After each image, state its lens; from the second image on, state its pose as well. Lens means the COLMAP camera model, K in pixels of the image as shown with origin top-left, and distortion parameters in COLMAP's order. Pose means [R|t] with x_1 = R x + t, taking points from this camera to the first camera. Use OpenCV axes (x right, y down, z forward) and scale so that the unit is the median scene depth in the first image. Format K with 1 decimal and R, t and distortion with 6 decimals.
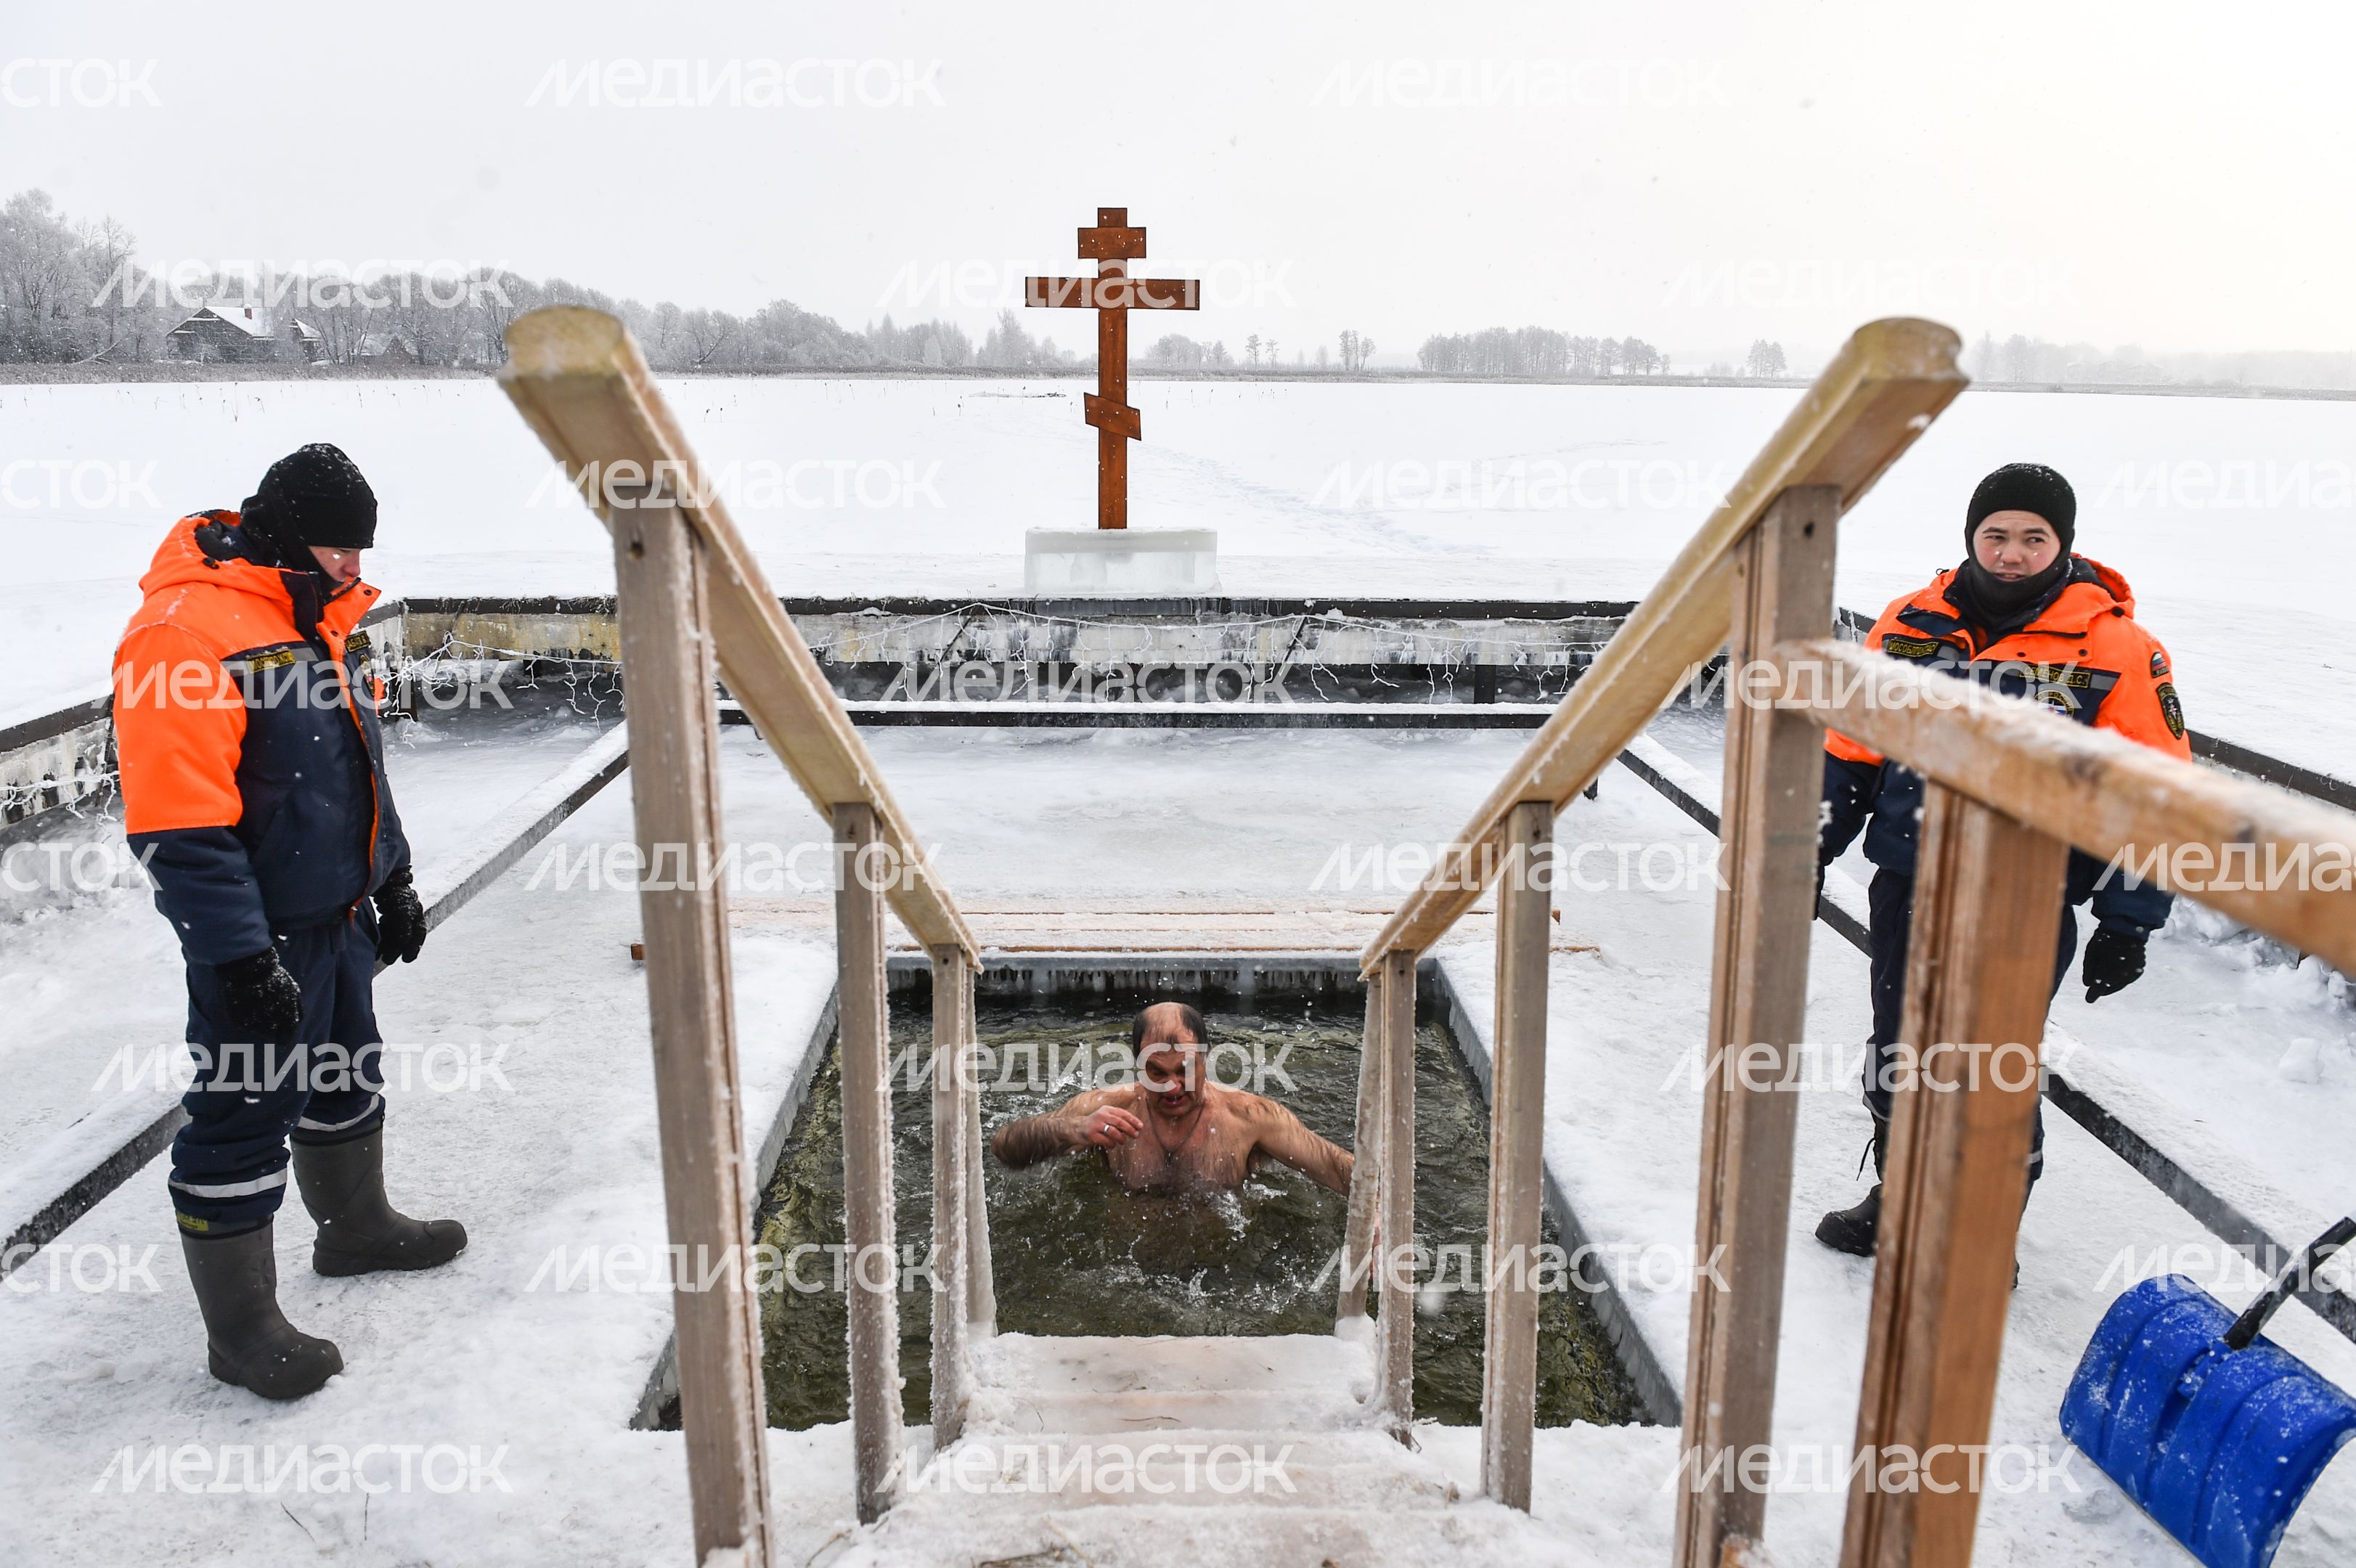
lens RADIAL K [[1675.3, 0, 1169.2], [0, 1675.3, 796.5], [0, 0, 1]] dist [-0.059224, 0.036315]
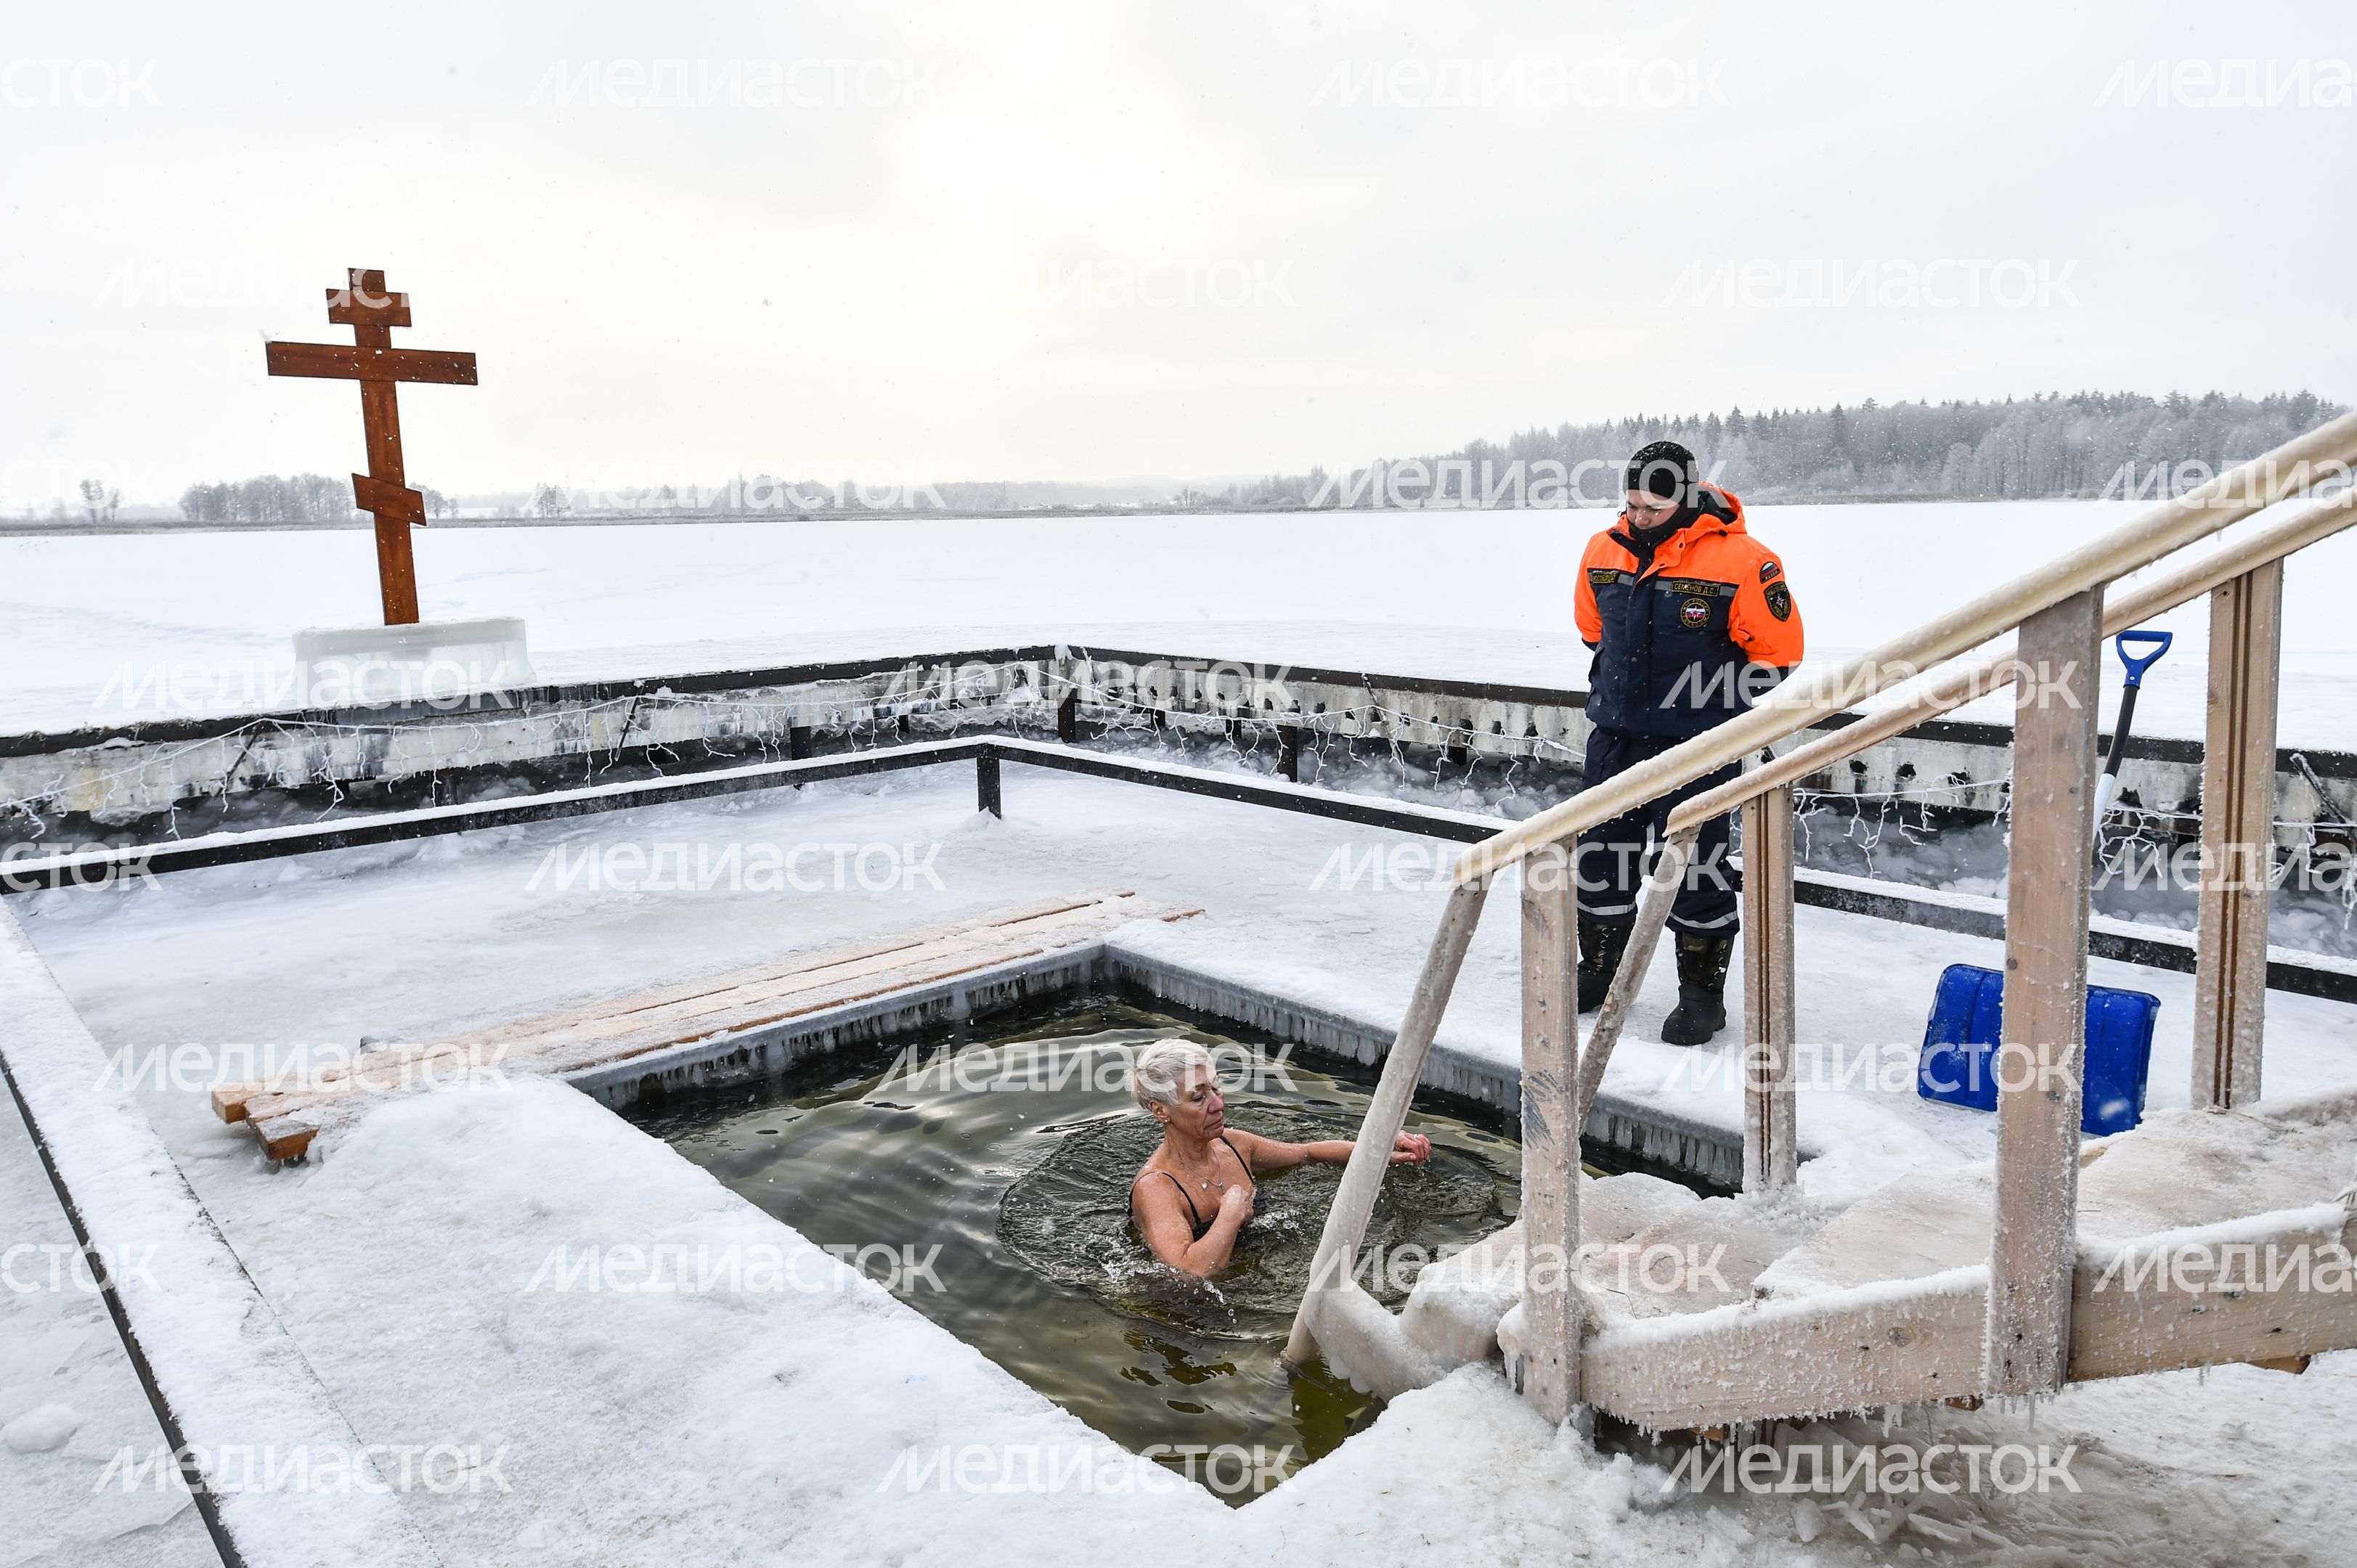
lens RADIAL K [[1546.0, 0, 1121.2], [0, 1546.0, 775.6], [0, 0, 1]] dist [0.014685, -0.002775]
pose [[0.768947, -0.130384, 0.625875, -0.274233], [0.182332, 0.983049, -0.019222, 0.006721], [-0.612760, 0.128898, 0.779686, 0.125257]]
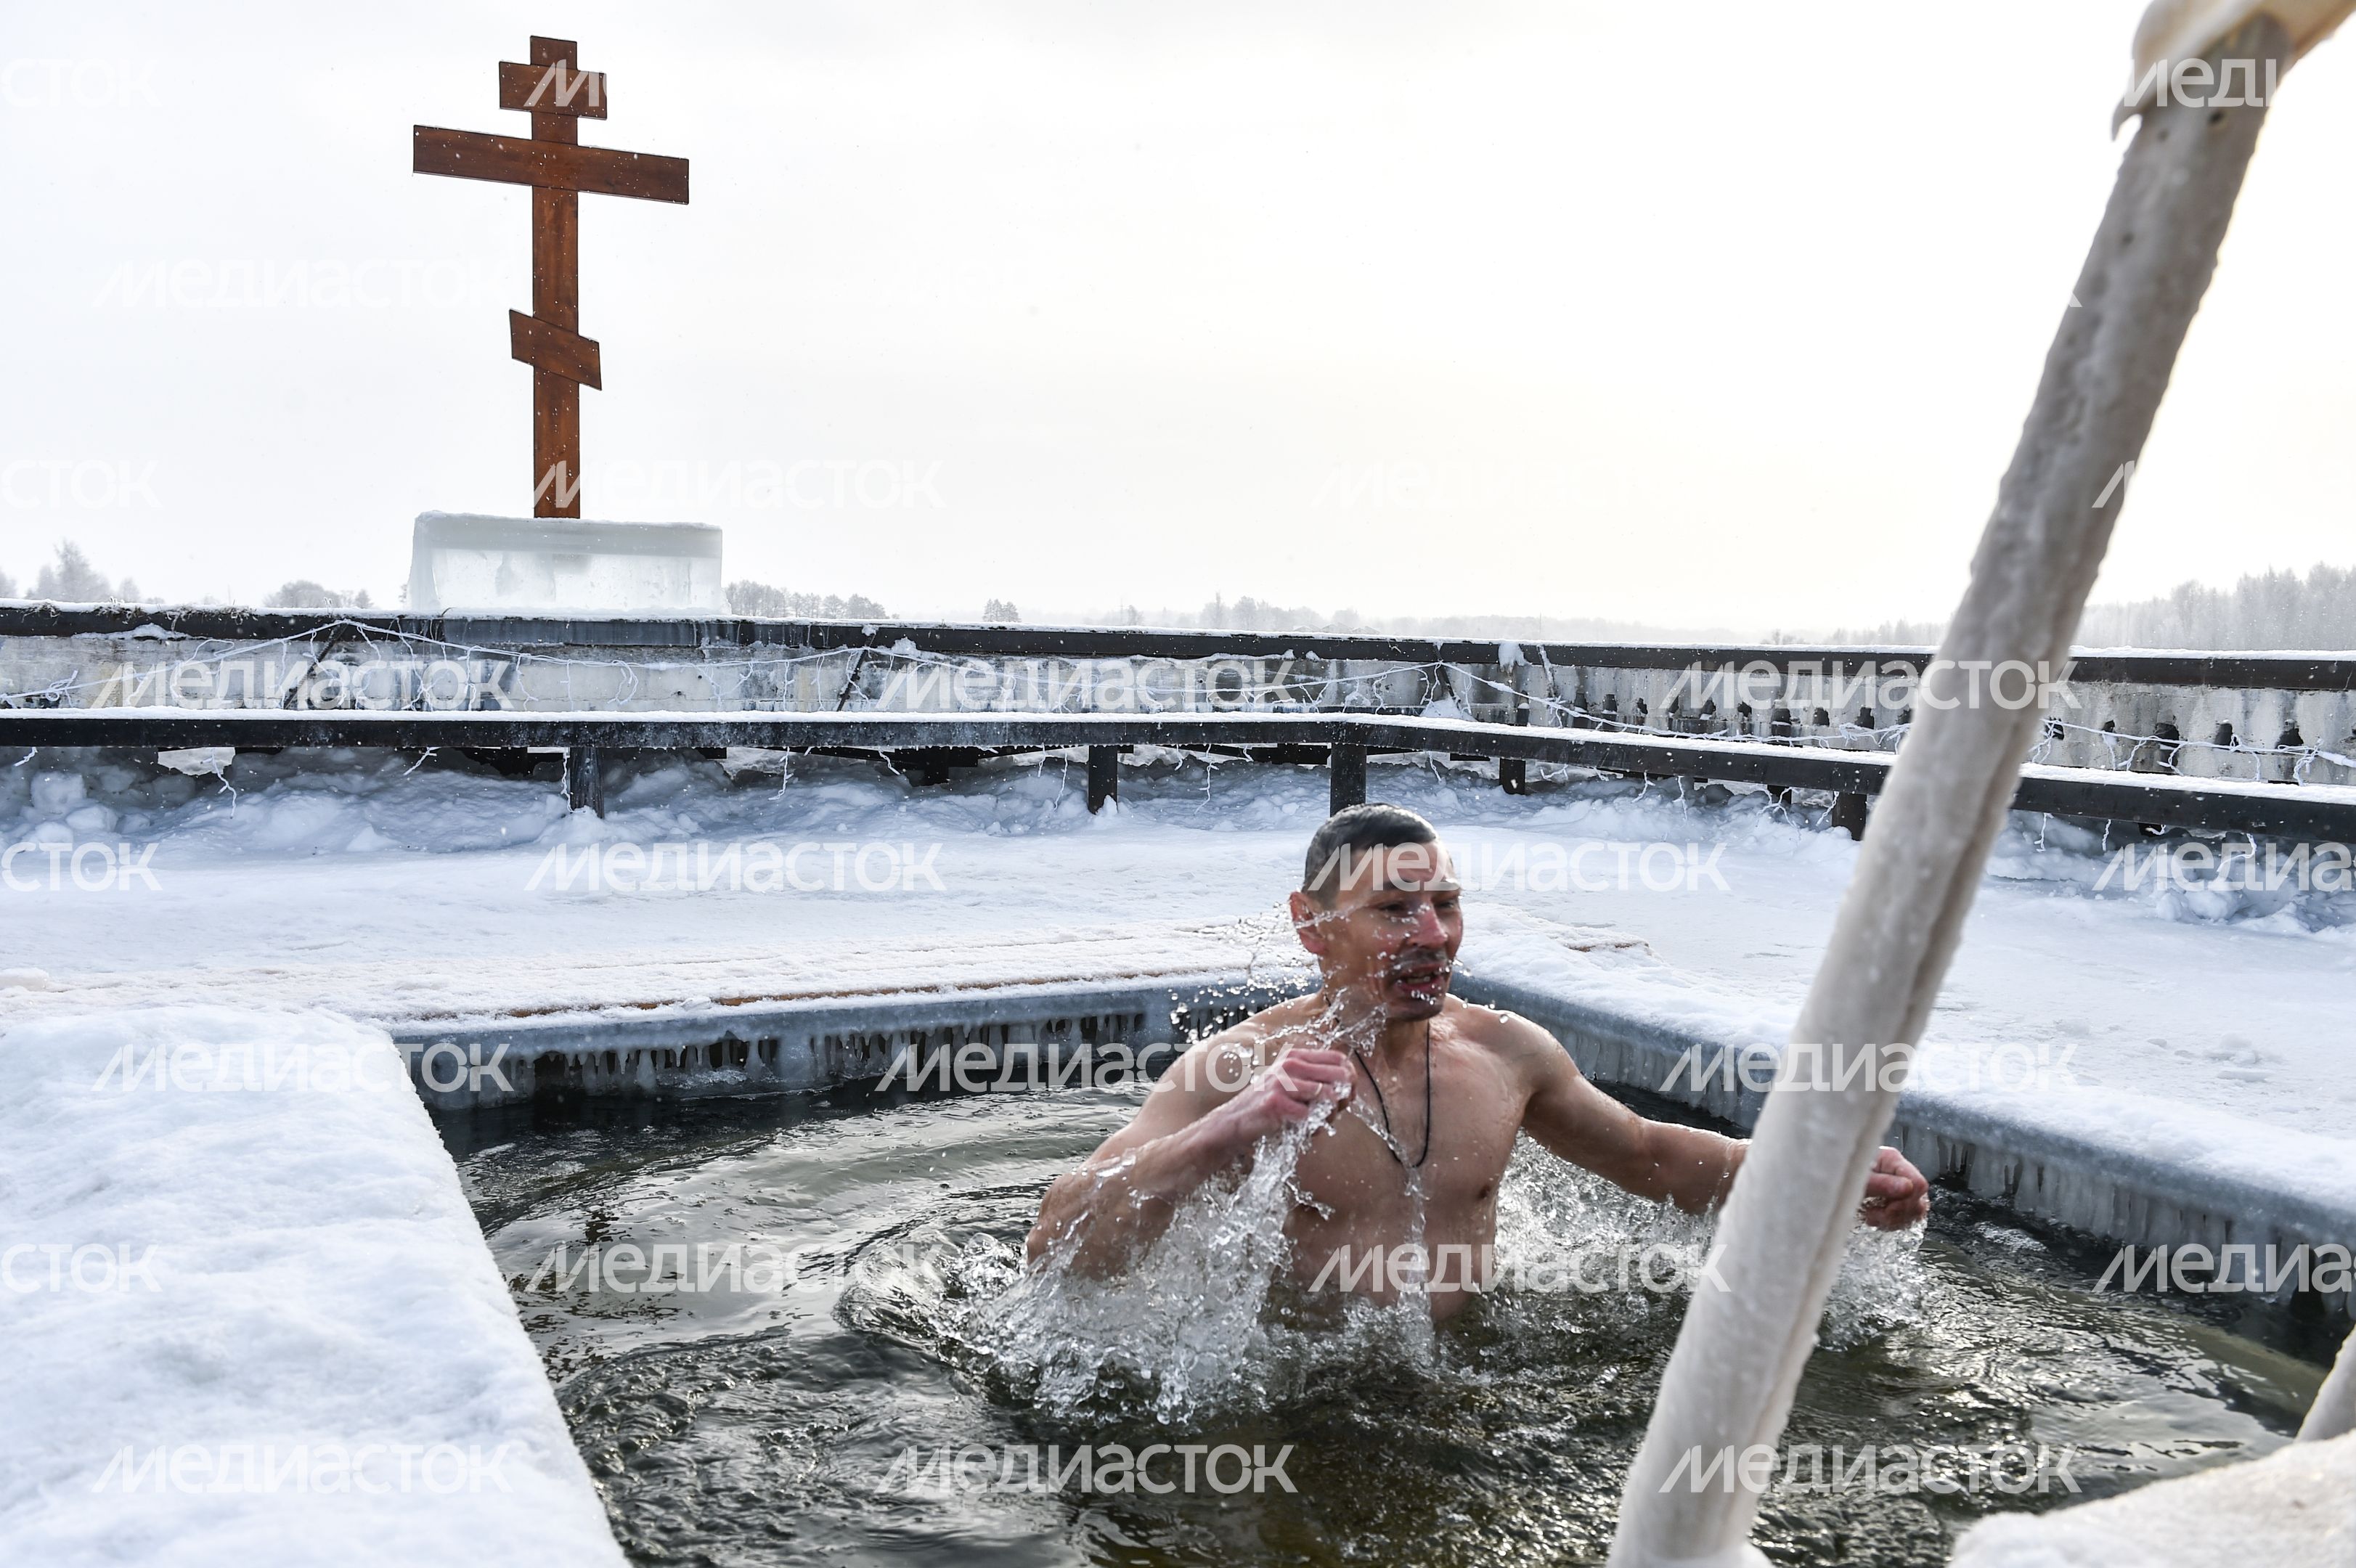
lens RADIAL K [[1932.0, 0, 1181.1], [0, 1932.0, 795.3], [0, 0, 1]] dist [-0.009449, -0.009670]
pose [[0.906914, -0.023213, 0.420675, -0.134121], [0.094529, 0.984236, -0.149481, 0.080749], [-0.410573, 0.175333, 0.894812, 0.253537]]
